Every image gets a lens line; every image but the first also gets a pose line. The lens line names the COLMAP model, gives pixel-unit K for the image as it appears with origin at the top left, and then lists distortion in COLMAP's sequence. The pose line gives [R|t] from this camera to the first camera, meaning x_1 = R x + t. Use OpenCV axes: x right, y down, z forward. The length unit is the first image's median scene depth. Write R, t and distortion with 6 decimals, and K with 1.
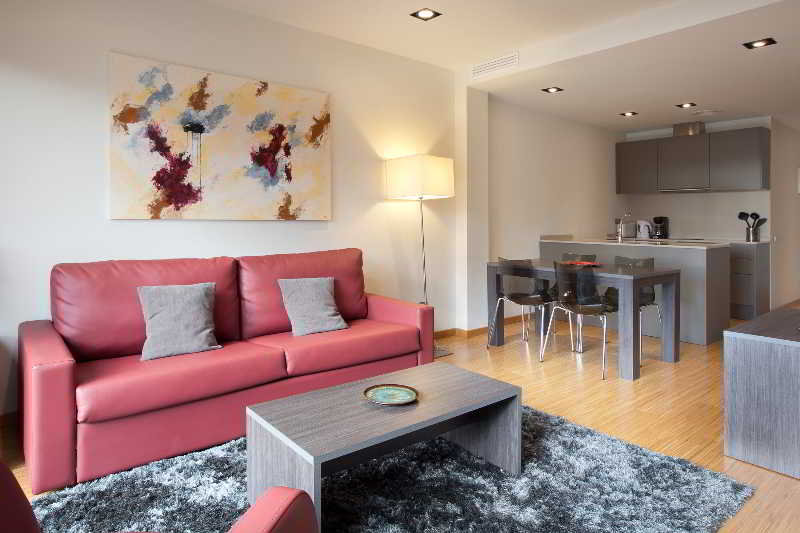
lens RADIAL K [[501.8, 0, 399.2], [0, 501.8, 221.2], [0, 0, 1]] dist [0.027816, 0.001534]
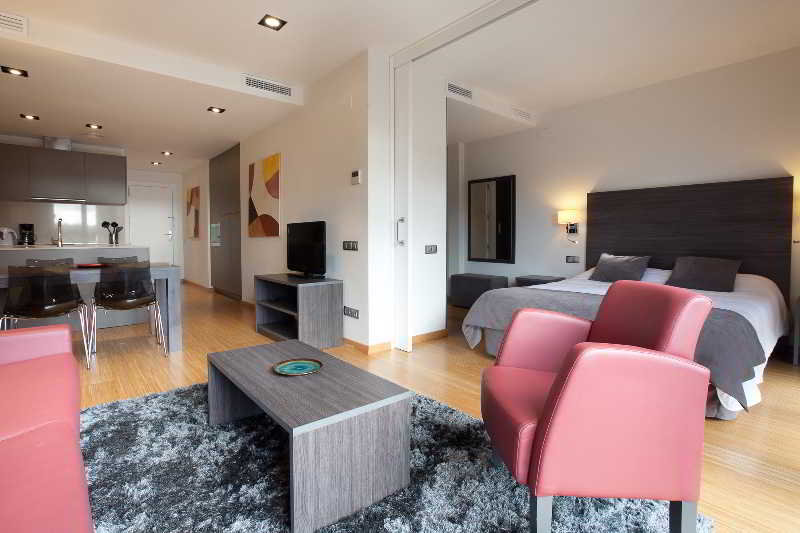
lens RADIAL K [[398.1, 0, 400.0], [0, 398.1, 266.5], [0, 0, 1]] dist [-0.013786, -0.000247]
pose [[-0.028088, -0.079449, 0.996443, -0.450313], [0.001407, 0.996832, 0.079520, 0.022518], [-0.999604, 0.003636, -0.027888, 0.402304]]
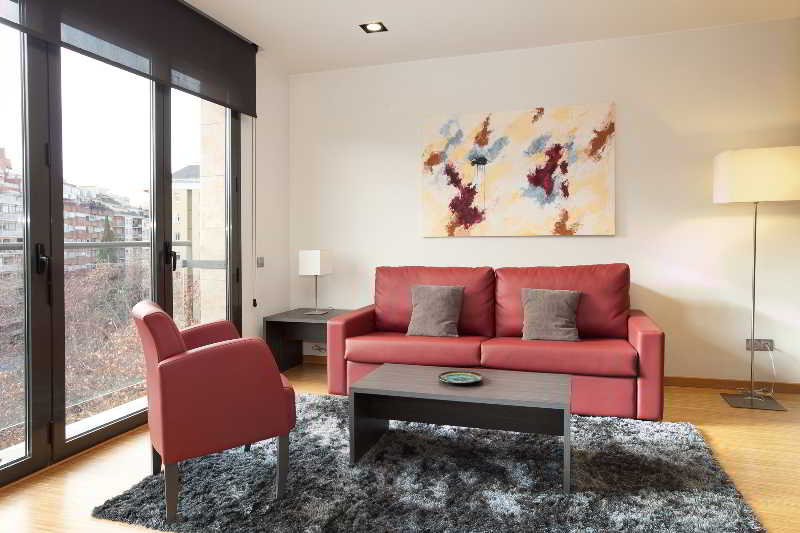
lens RADIAL K [[537.2, 0, 400.8], [0, 537.2, 255.1], [0, 0, 1]] dist [-0.000215, 0.001655]
pose [[0.566747, 0.008398, -0.823849, 0.508985], [0.010455, 0.999794, 0.017385, 0.016077], [0.823825, -0.018466, 0.566543, 0.094360]]
